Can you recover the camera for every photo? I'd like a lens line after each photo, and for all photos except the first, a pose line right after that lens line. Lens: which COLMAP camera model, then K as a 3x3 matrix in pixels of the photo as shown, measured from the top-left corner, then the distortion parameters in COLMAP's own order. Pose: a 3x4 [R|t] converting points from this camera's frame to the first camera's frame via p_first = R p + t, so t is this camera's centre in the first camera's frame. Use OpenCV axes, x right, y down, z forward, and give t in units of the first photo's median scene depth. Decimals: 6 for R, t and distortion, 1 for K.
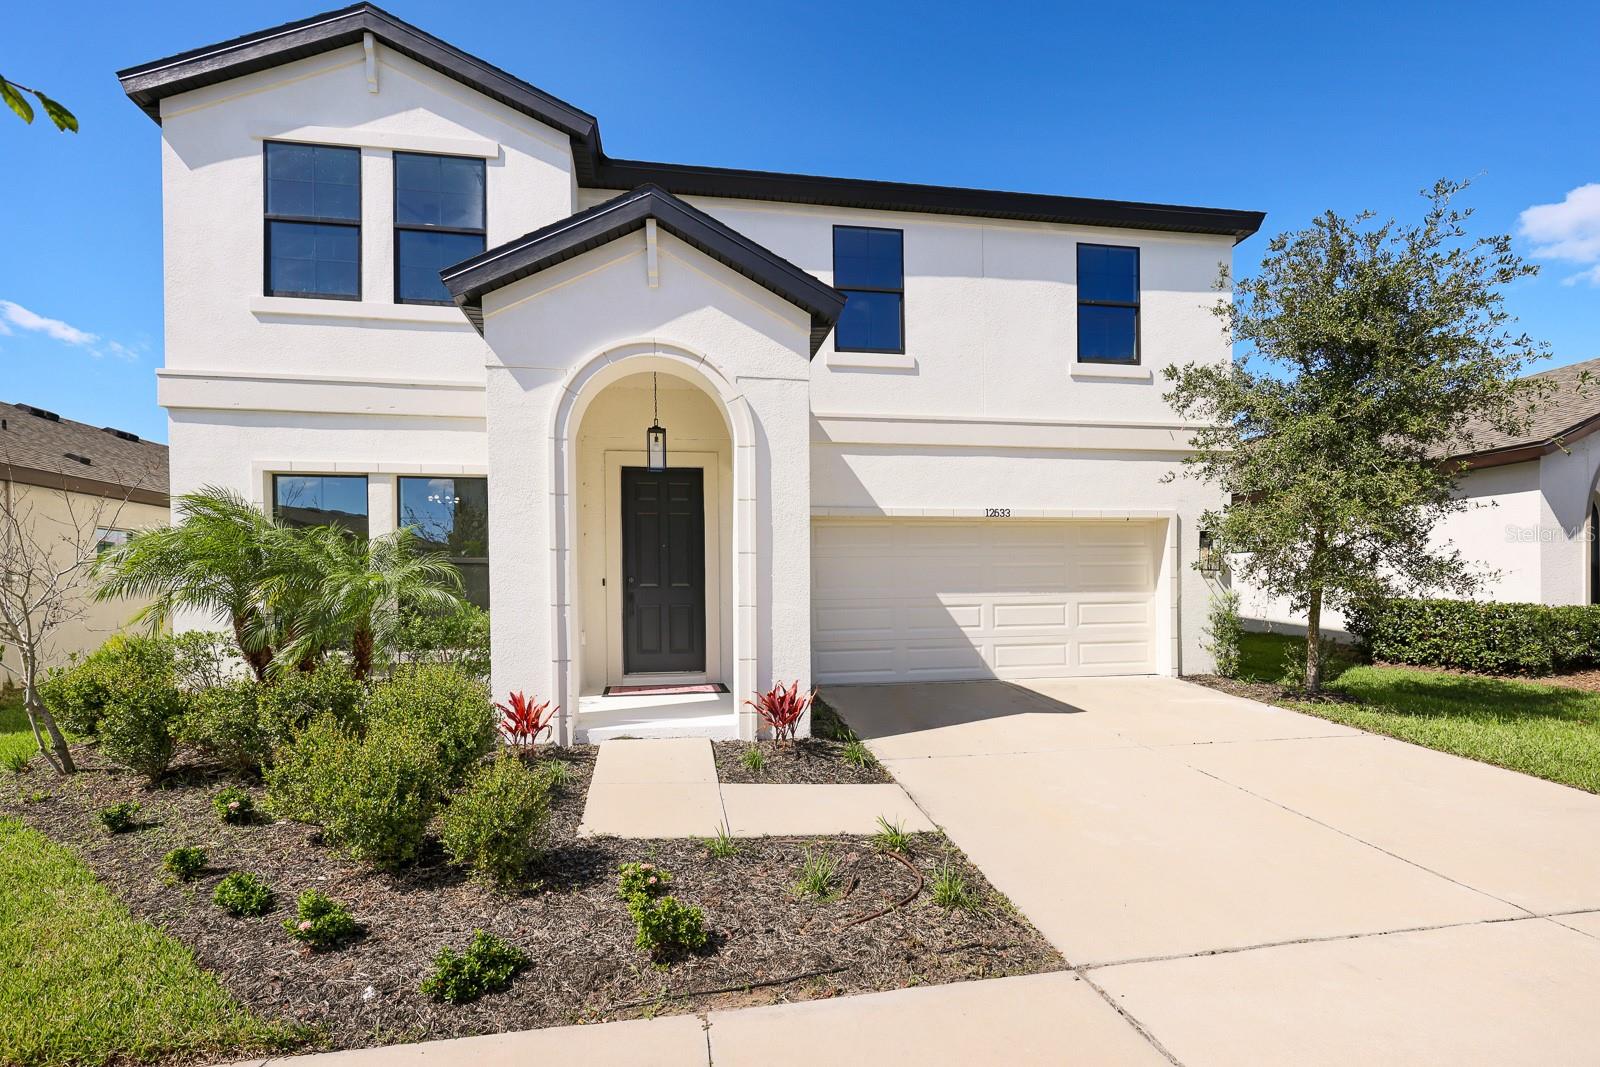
lens RADIAL K [[741.7, 0, 804.2], [0, 741.7, 604.7], [0, 0, 1]] dist [-0.002486, -0.001322]
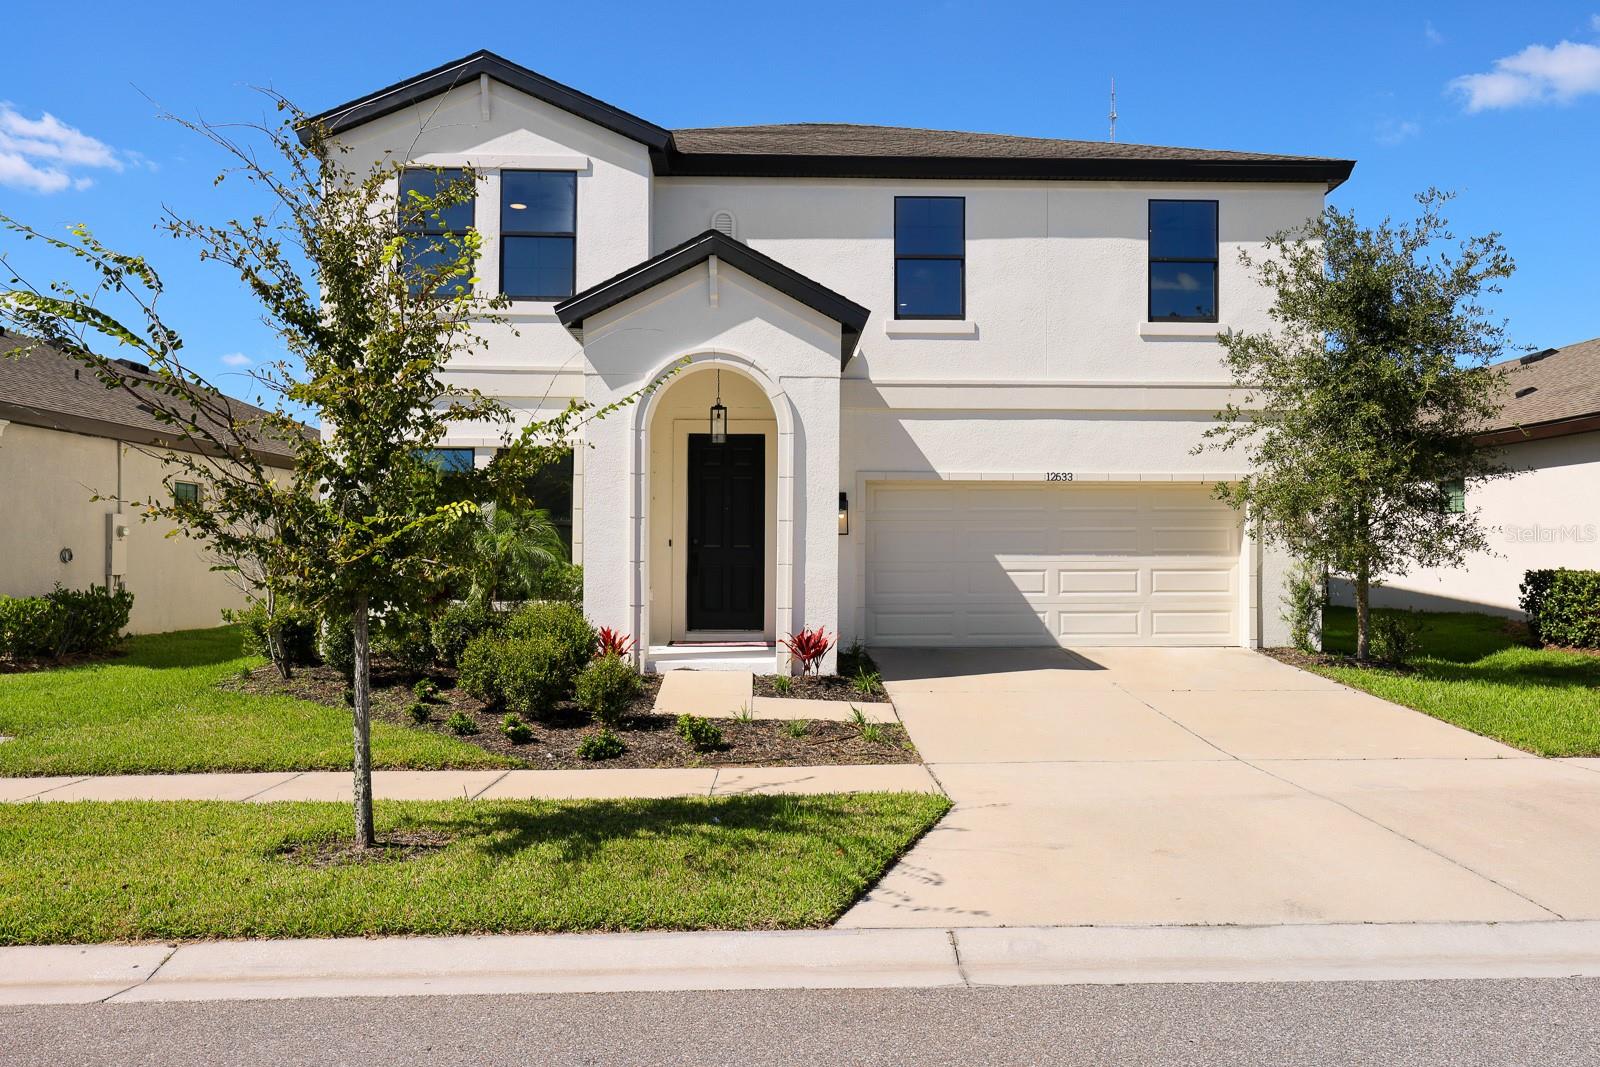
lens RADIAL K [[1255.8, 0, 830.3], [0, 1255.8, 537.5], [0, 0, 1]] dist [0.009197, 0.003115]
pose [[0.990889, 0.010833, -0.134244, 0.224588], [-0.015210, 0.999384, -0.031623, 0.018296], [0.133819, 0.033377, 0.990444, -0.850319]]
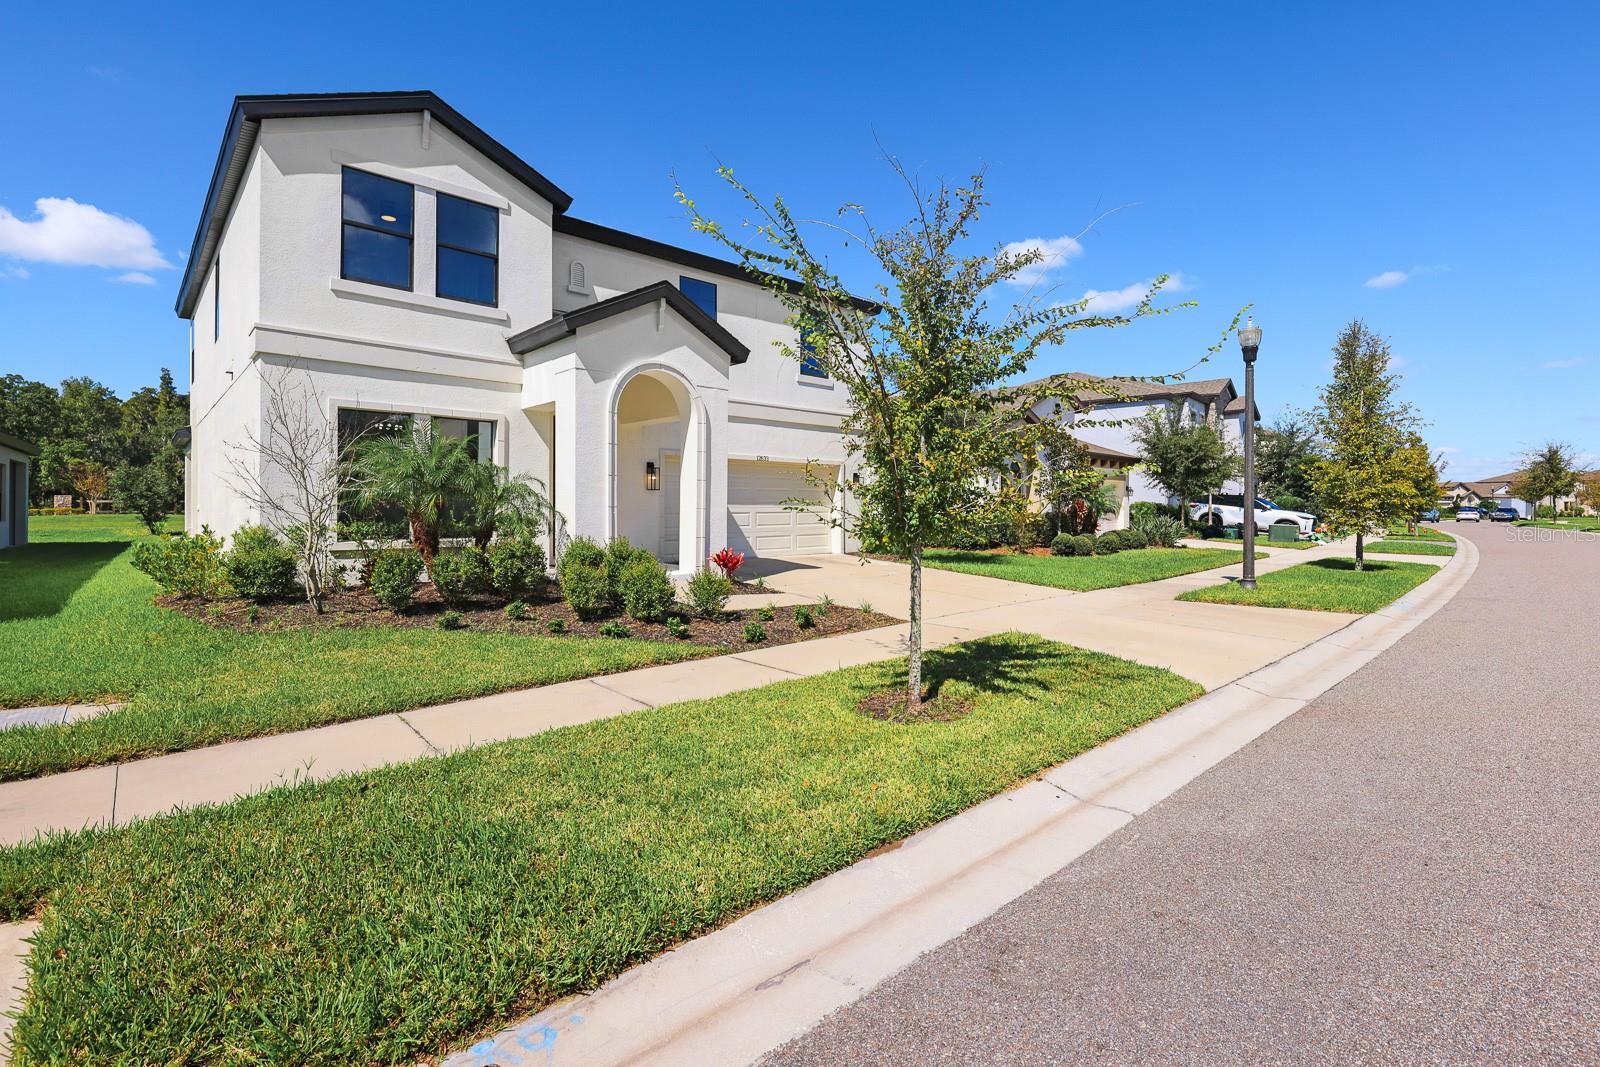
lens RADIAL K [[732.3, 0, 802.2], [0, 732.3, 507.4], [0, 0, 1]] dist [-0.002039, -0.000327]
pose [[0.835725, 0.011807, 0.549021, -0.721874], [0.000975, 0.999735, -0.022983, 0.034162], [-0.549147, 0.019743, 0.835493, -0.557217]]
